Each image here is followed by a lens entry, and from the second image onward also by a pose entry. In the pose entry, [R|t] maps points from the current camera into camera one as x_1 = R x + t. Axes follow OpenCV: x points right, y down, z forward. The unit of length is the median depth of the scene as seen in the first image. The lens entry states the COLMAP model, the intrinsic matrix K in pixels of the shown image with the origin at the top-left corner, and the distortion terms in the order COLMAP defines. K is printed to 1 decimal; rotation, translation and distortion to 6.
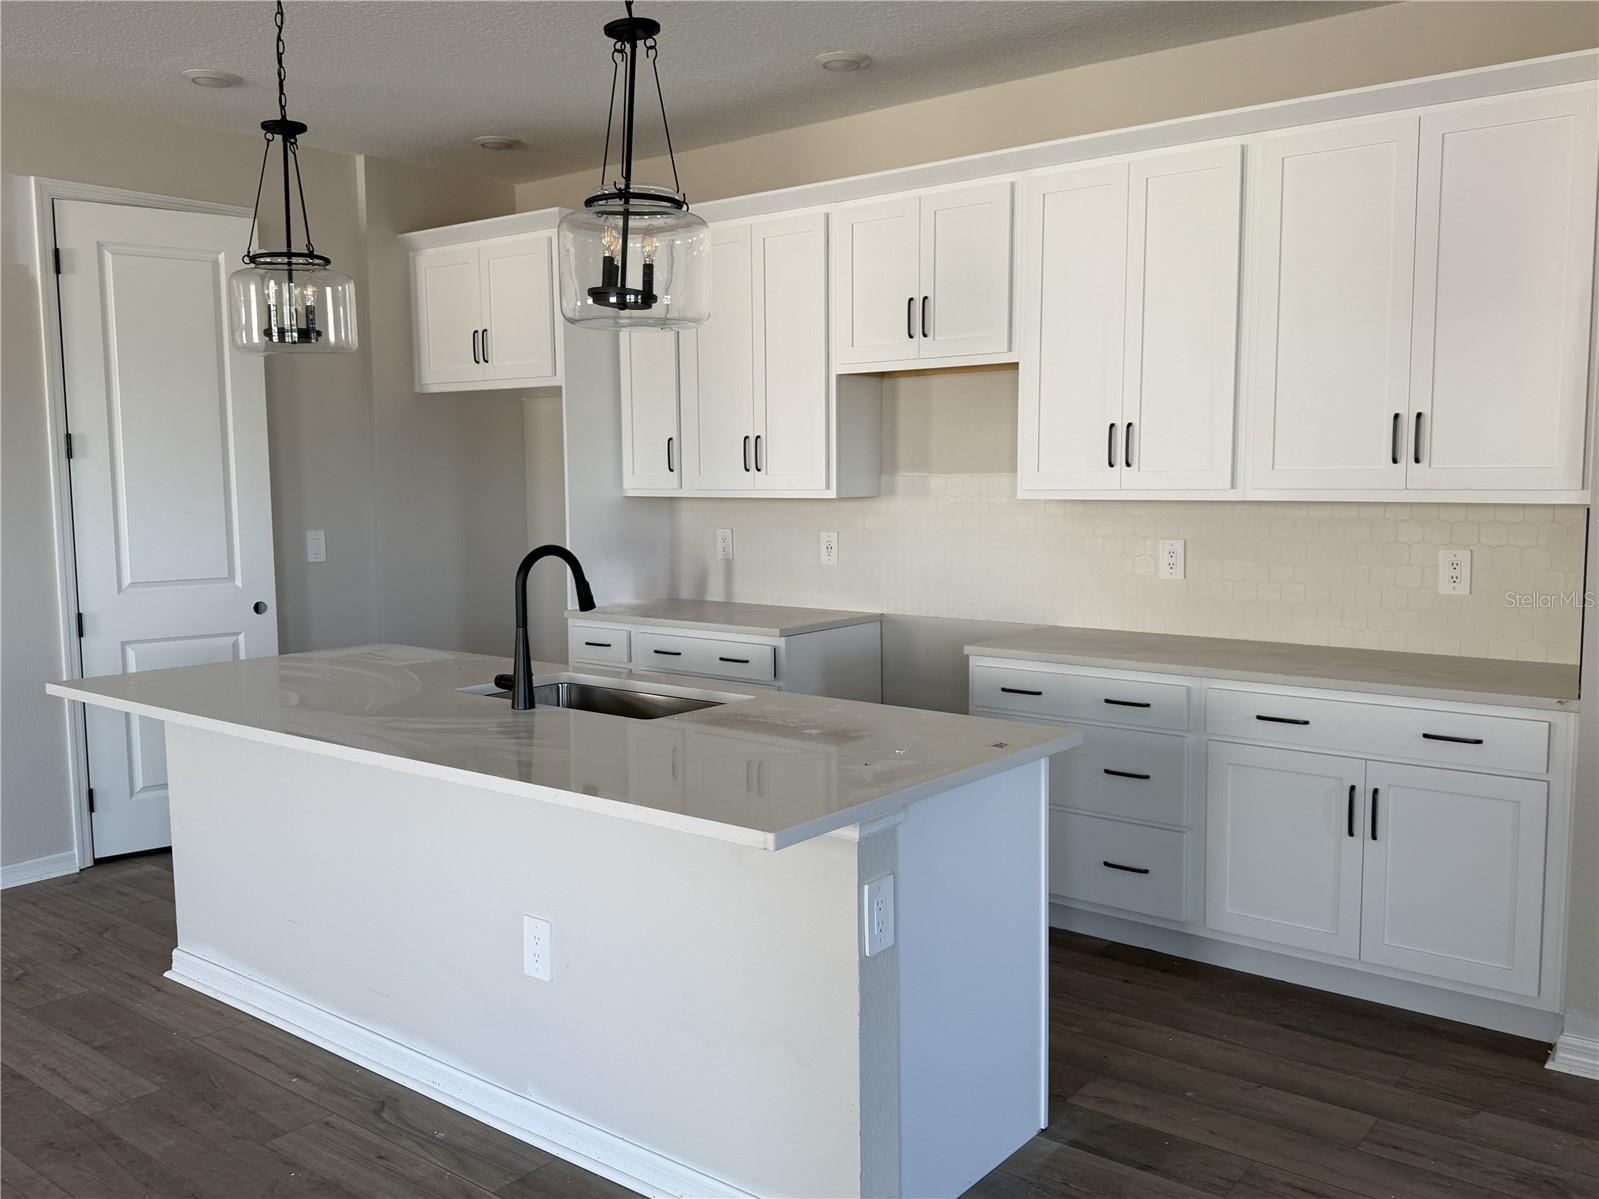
lens RADIAL K [[1323.5, 0, 801.2], [0, 1323.5, 600.7], [0, 0, 1]] dist [0.015011, -0.019192]
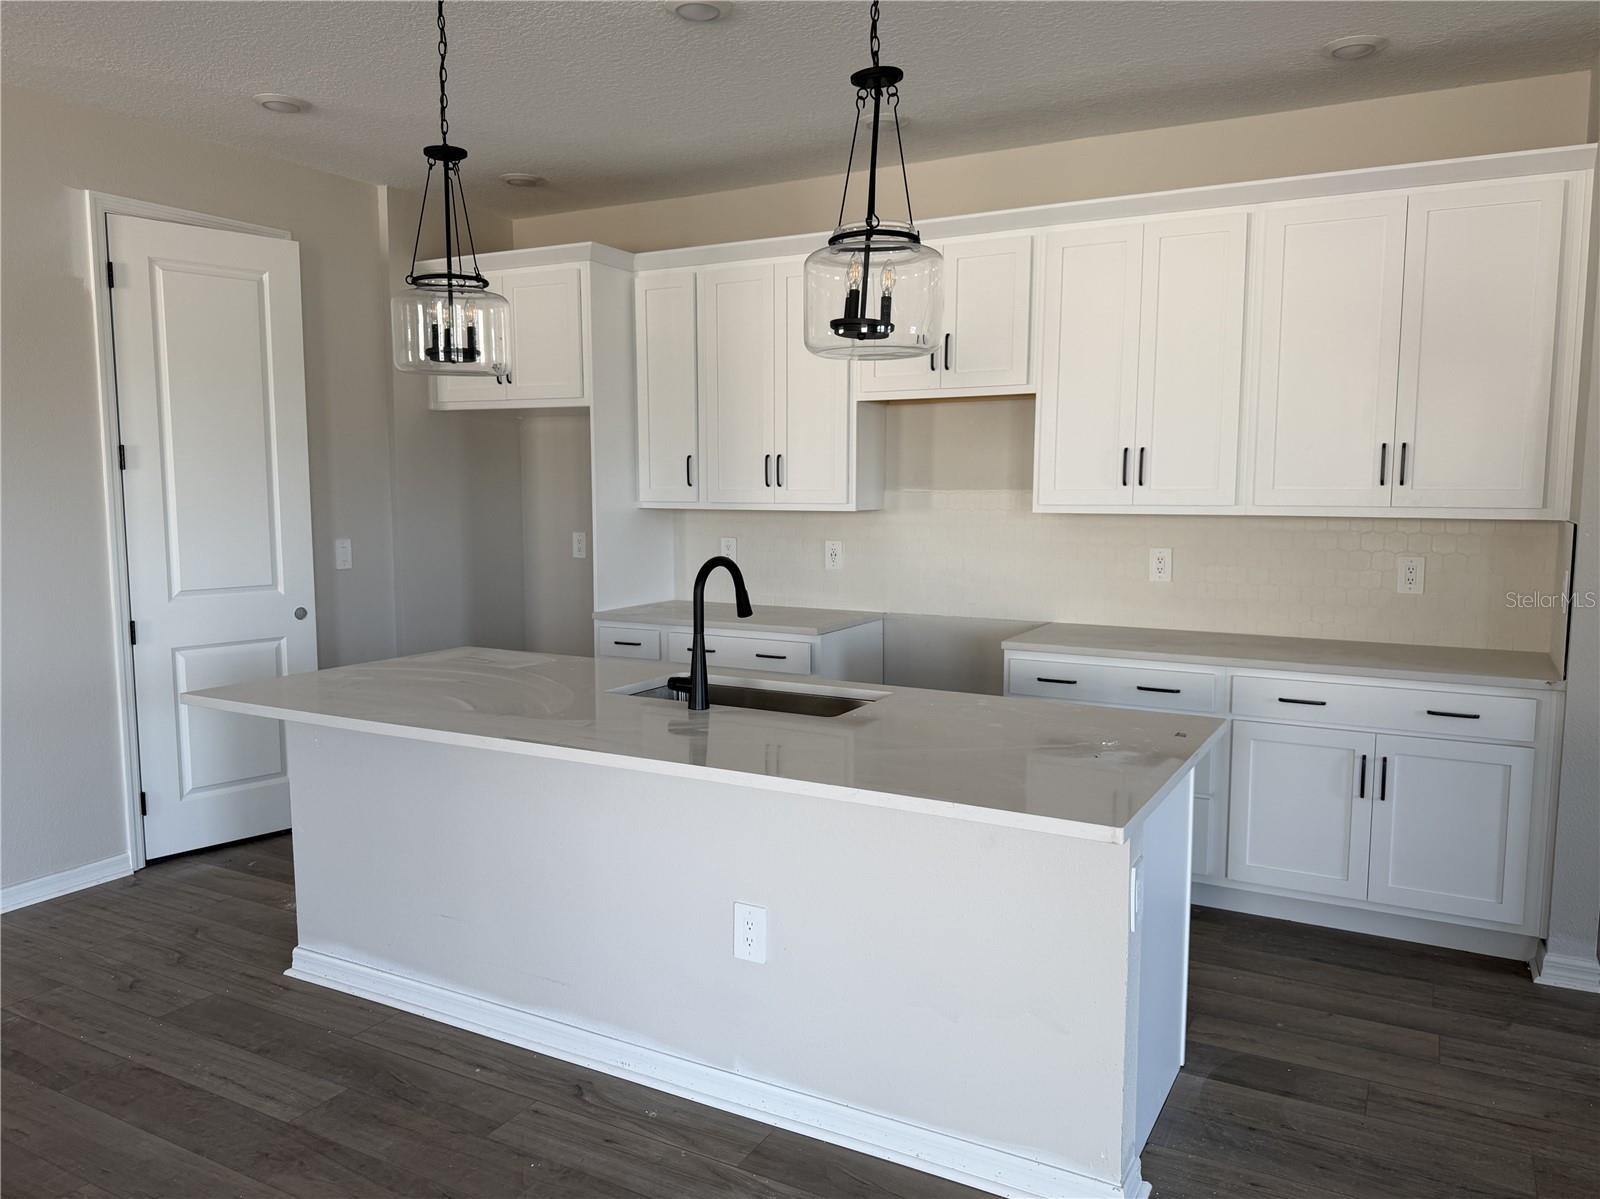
lens RADIAL K [[1140.2, 0, 800.9], [0, 1140.2, 603.1], [0, 0, 1]] dist [0.006191, -0.008139]
pose [[0.986815, -0.009341, 0.161585, -0.226834], [0.008367, 0.999943, 0.006706, -0.007792], [-0.161638, -0.005266, 0.986836, 0.063875]]
